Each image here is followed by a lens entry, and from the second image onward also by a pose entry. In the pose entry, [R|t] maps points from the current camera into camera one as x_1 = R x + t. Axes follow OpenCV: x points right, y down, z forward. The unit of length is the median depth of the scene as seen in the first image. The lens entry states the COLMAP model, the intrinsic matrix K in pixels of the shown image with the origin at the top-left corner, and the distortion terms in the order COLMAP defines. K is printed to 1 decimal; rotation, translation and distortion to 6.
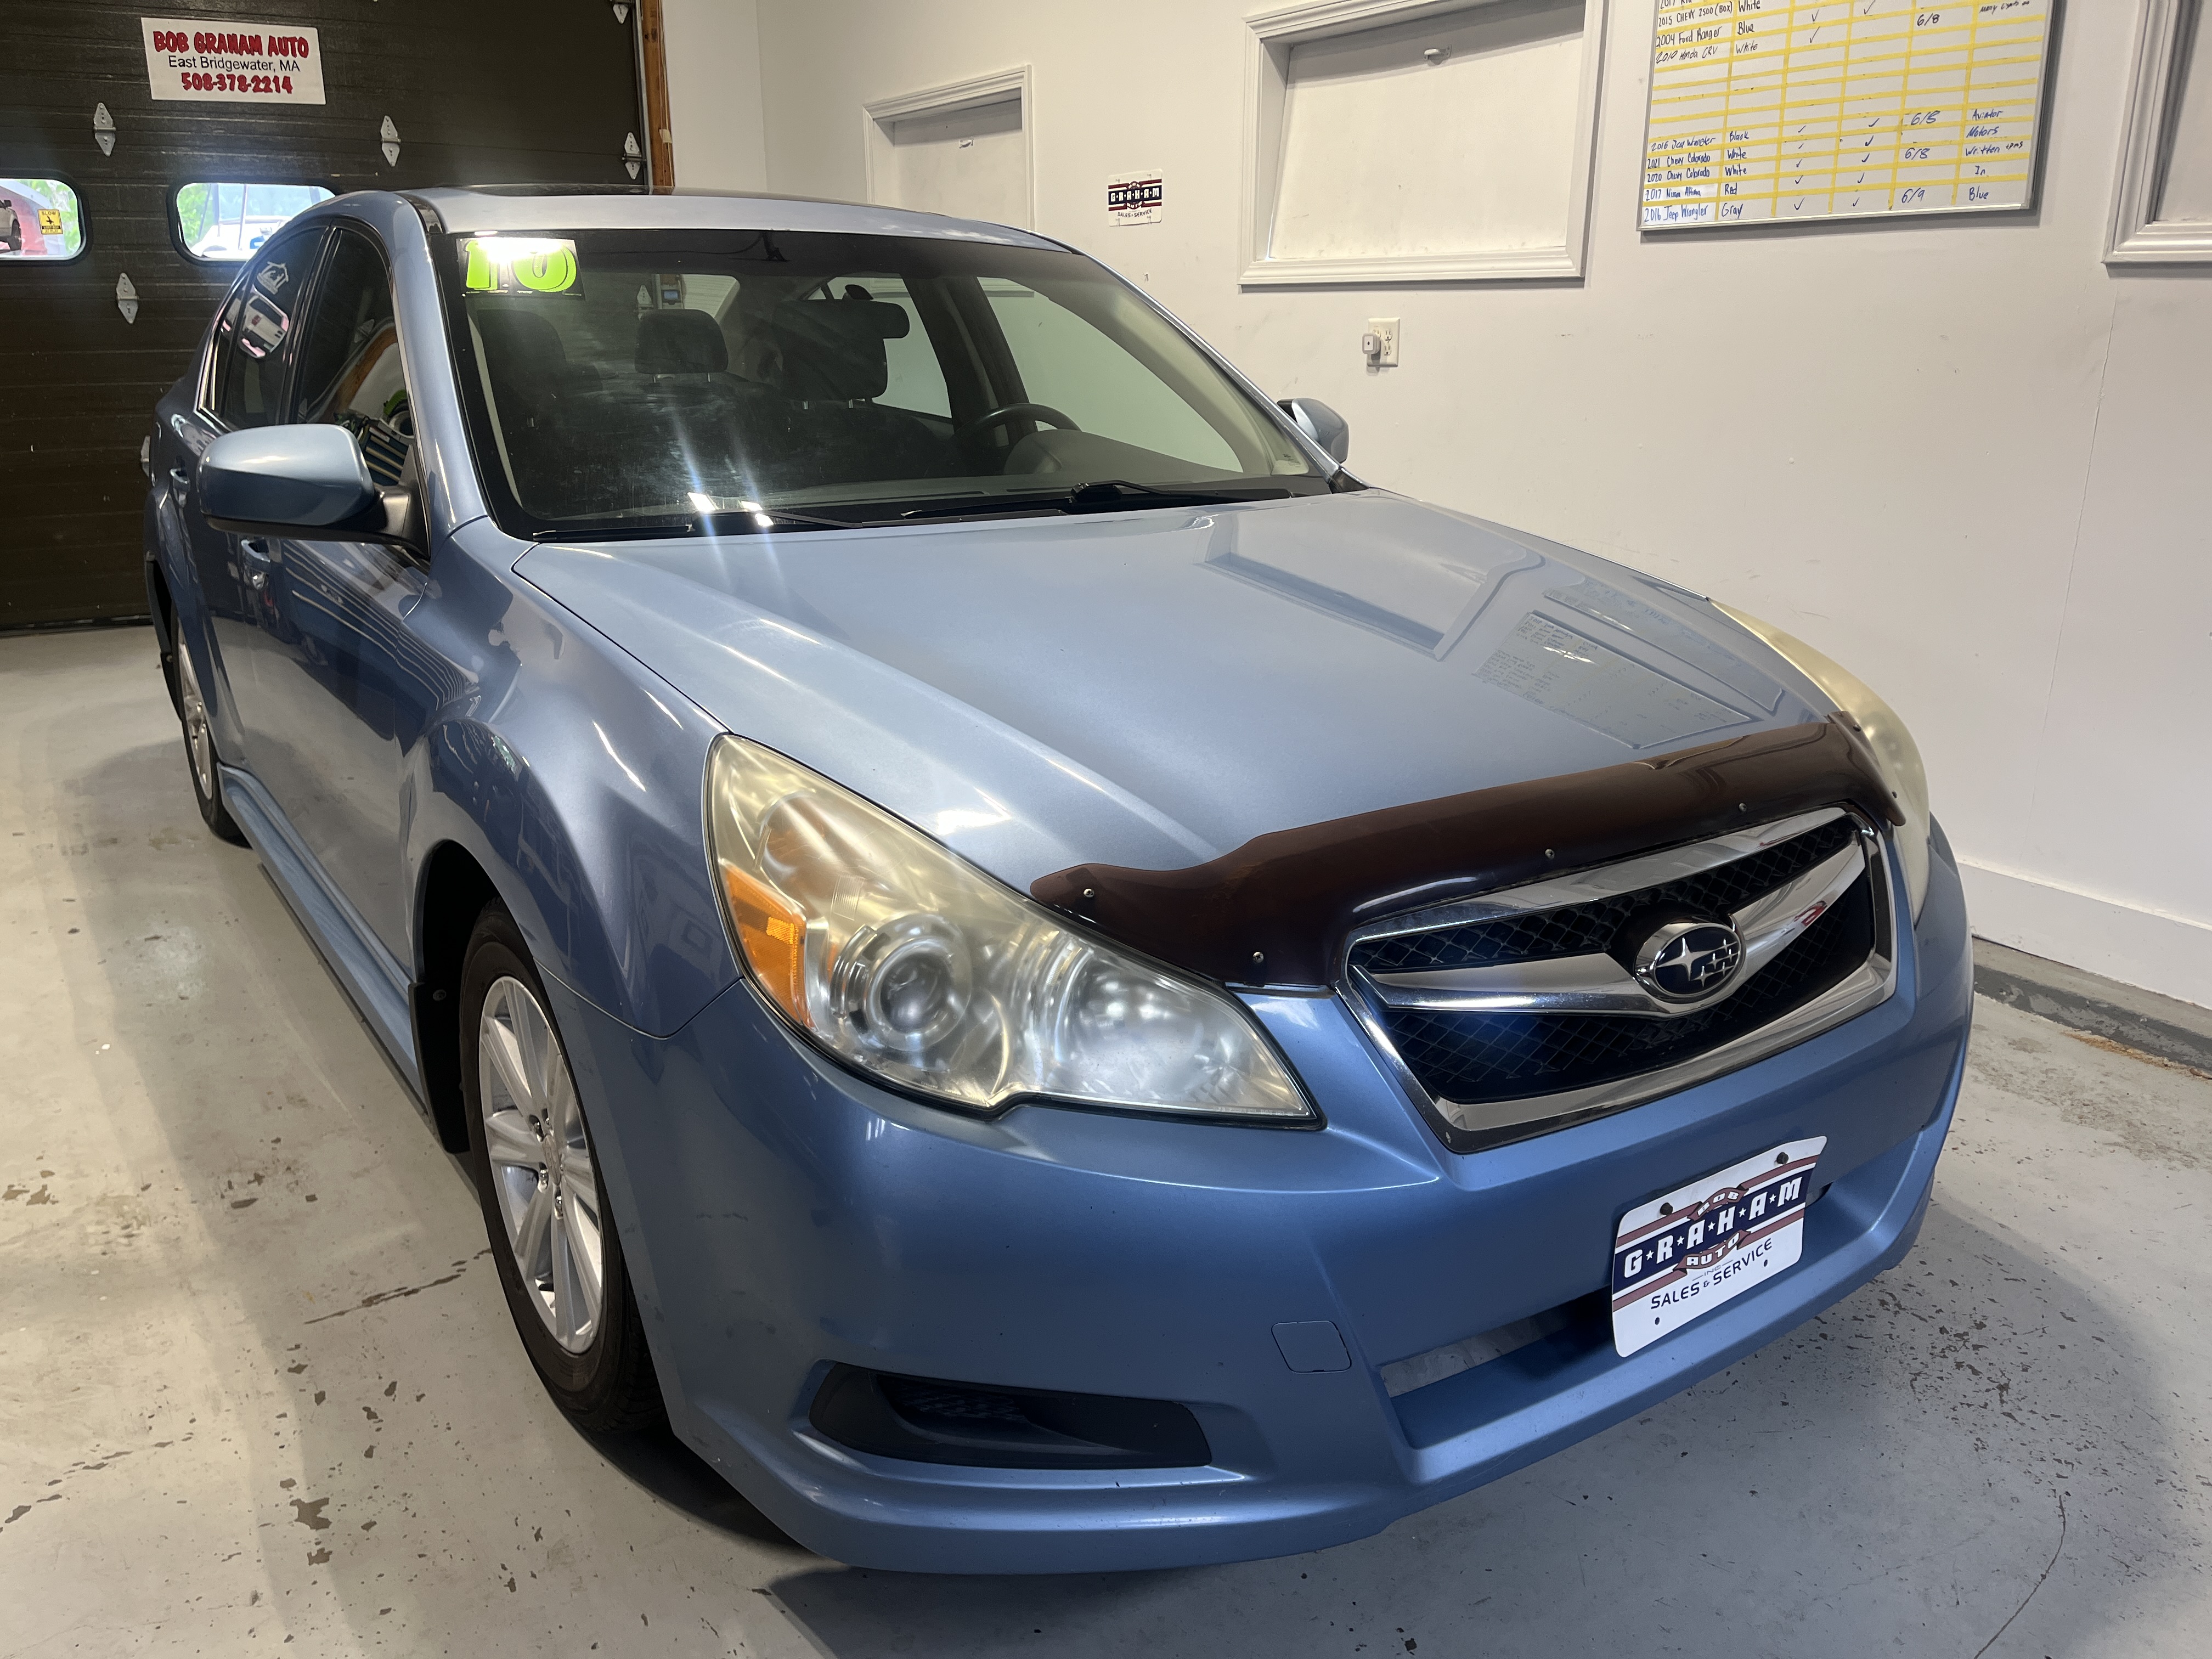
lens RADIAL K [[1645.5, 0, 1077.8], [0, 1645.5, 792.2], [0, 0, 1]] dist [0.218622, -0.267485]
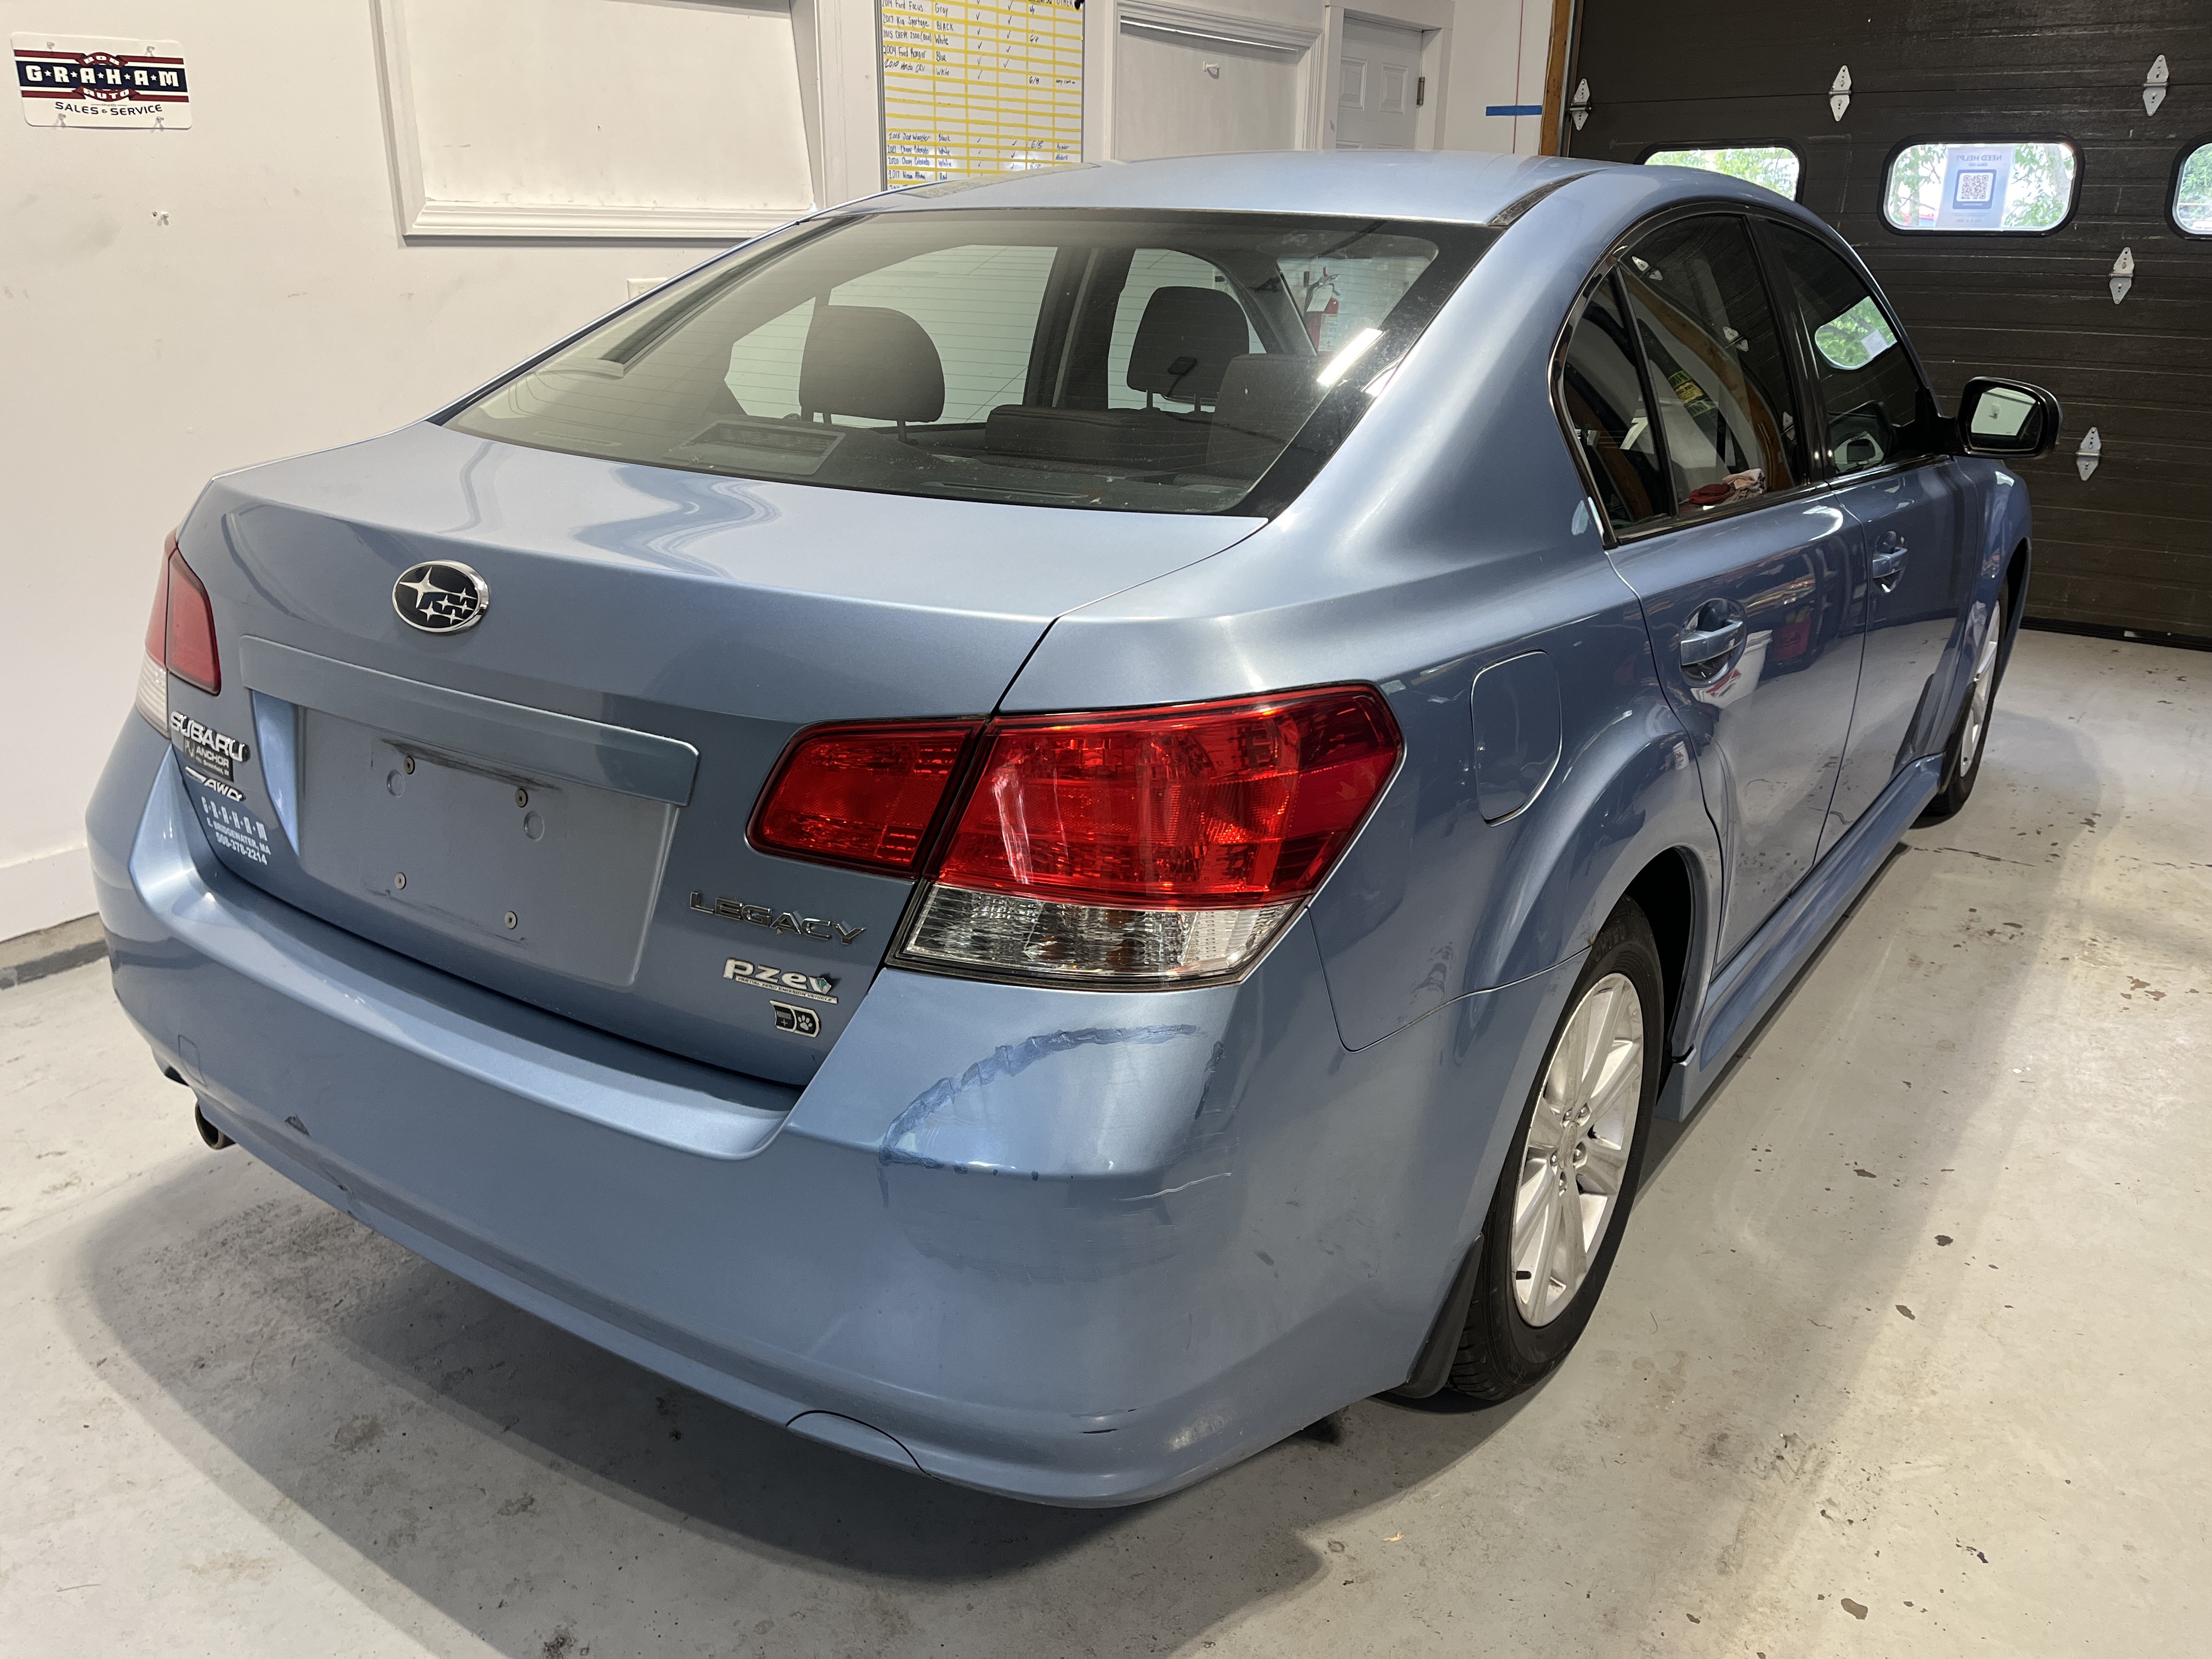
lens RADIAL K [[1691.8, 0, 1075.7], [0, 1691.8, 849.5], [0, 0, 1]] dist [0.086479, -0.114245]
pose [[-0.358939, -0.322188, 0.875990, -1.011677], [0.257054, 0.868114, 0.424620, -0.435964], [-0.897266, 0.377589, -0.228780, 1.409547]]
